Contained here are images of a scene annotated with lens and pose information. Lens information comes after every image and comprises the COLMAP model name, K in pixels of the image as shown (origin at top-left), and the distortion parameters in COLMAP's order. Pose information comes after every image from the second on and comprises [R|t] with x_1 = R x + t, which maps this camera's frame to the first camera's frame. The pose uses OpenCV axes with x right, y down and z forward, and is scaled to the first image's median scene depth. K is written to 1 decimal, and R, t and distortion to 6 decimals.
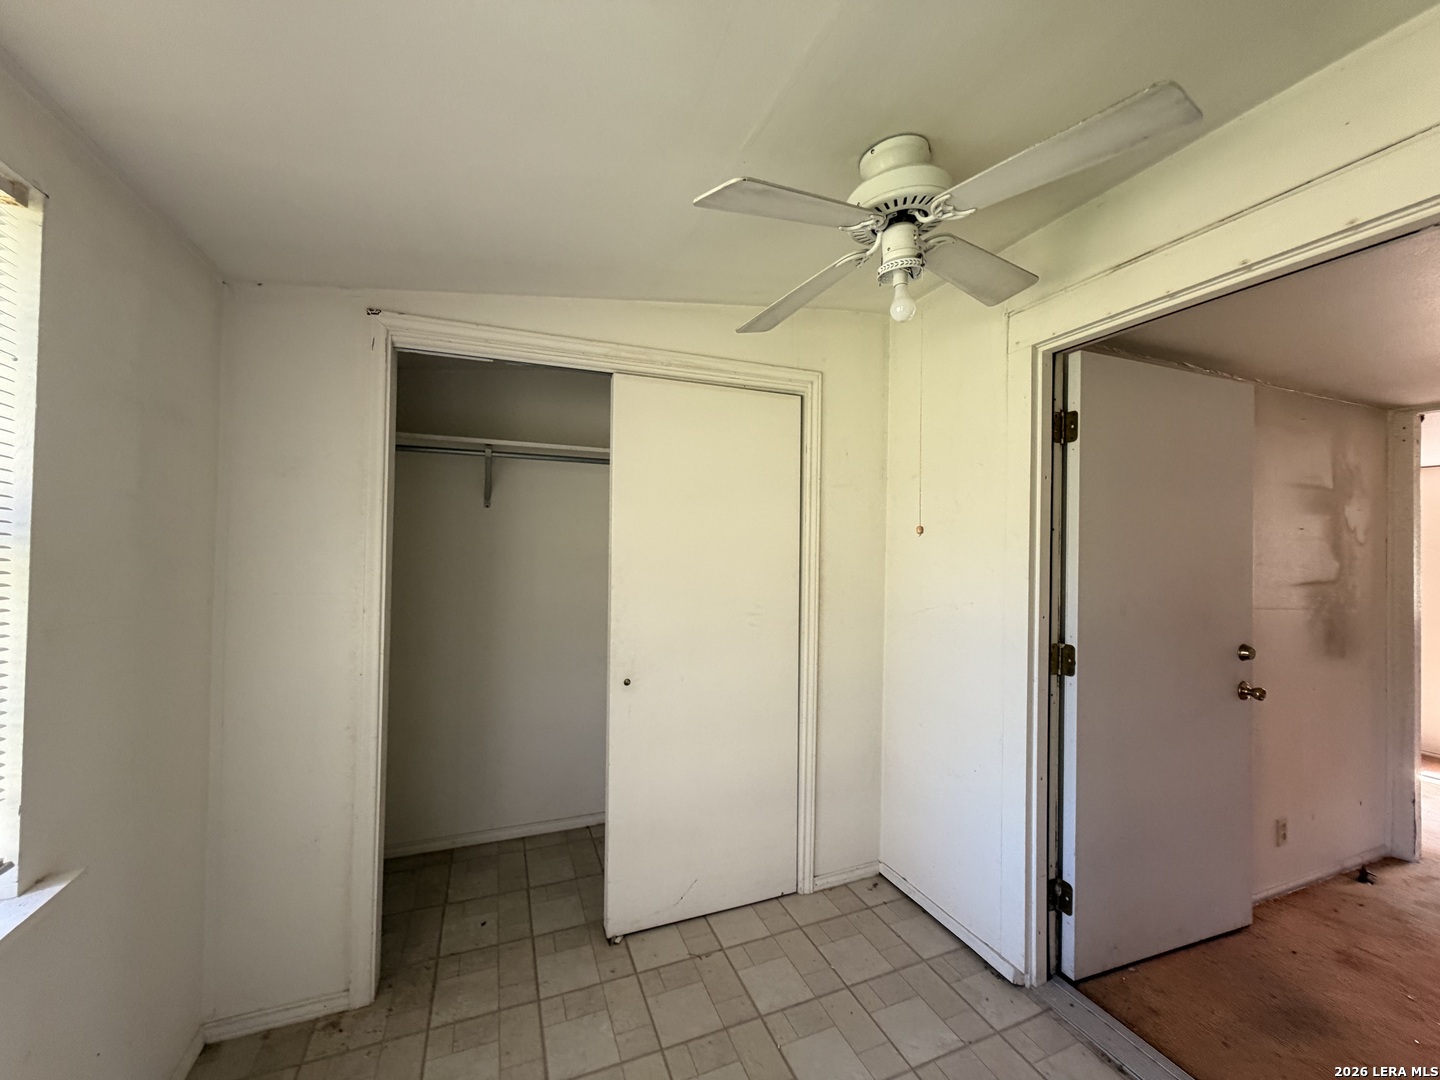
lens RADIAL K [[582.7, 0, 725.5], [0, 582.7, 541.8], [0, 0, 1]] dist [0.000034, 0.000427]
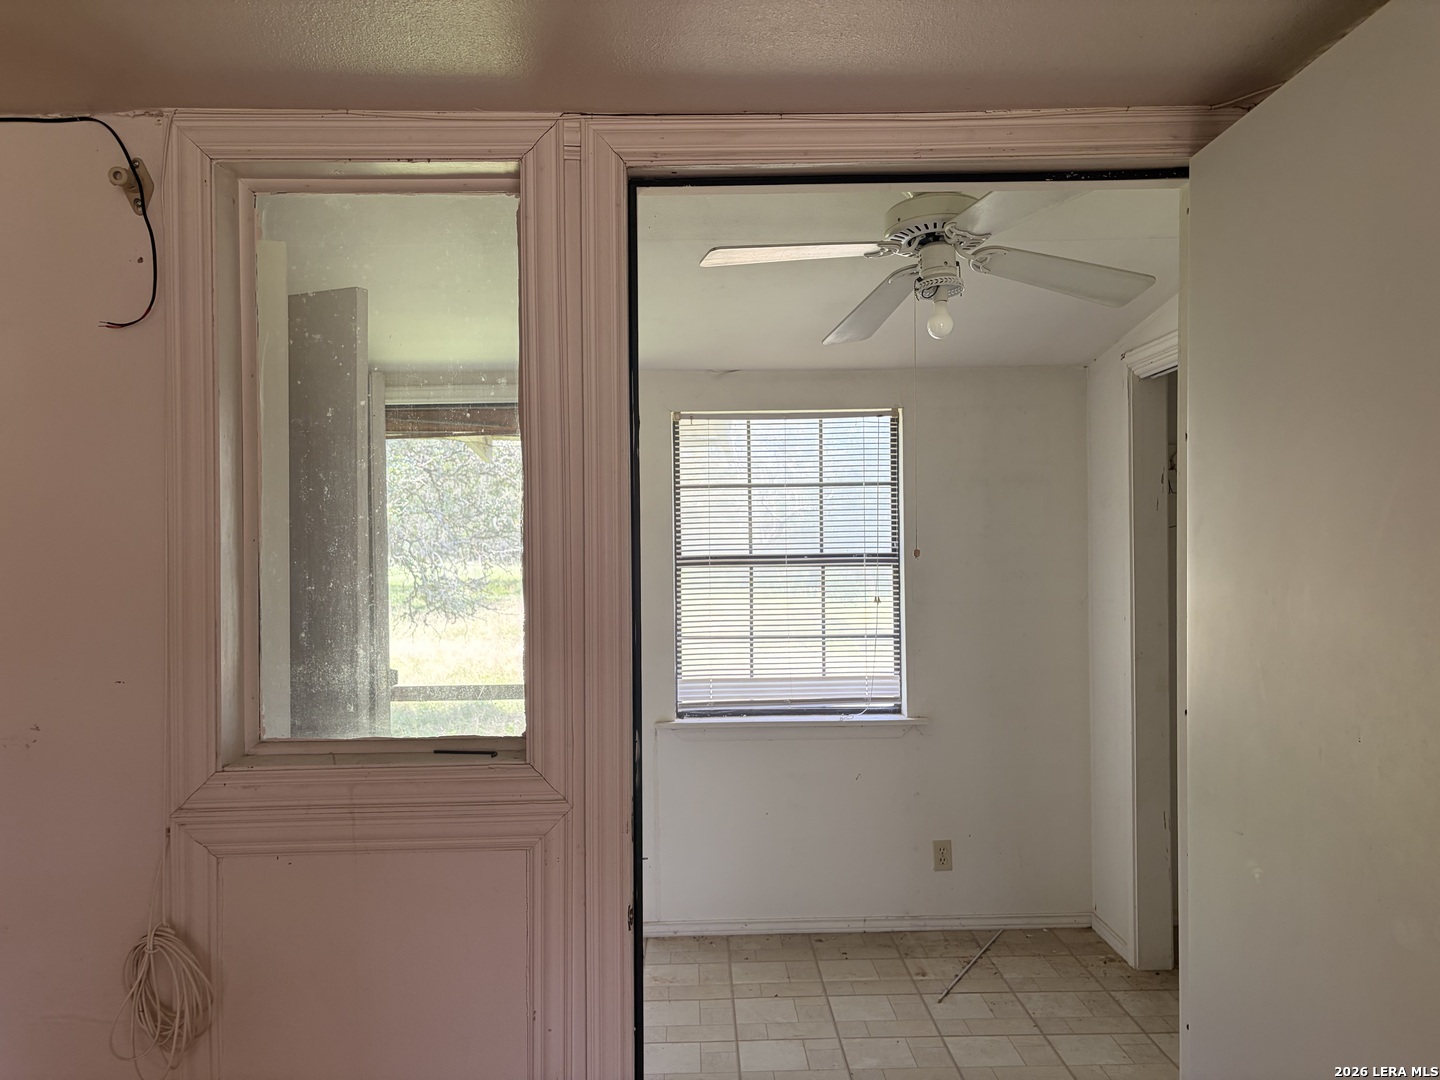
lens RADIAL K [[1084.7, 0, 729.5], [0, 1084.7, 539.7], [0, 0, 1]] dist [0.077856, -0.087246]
pose [[-0.349634, -0.021118, -0.936648, 1.750495], [0.013226, 0.999535, -0.027472, 0.012459], [0.936793, -0.021994, -0.349193, 1.073372]]
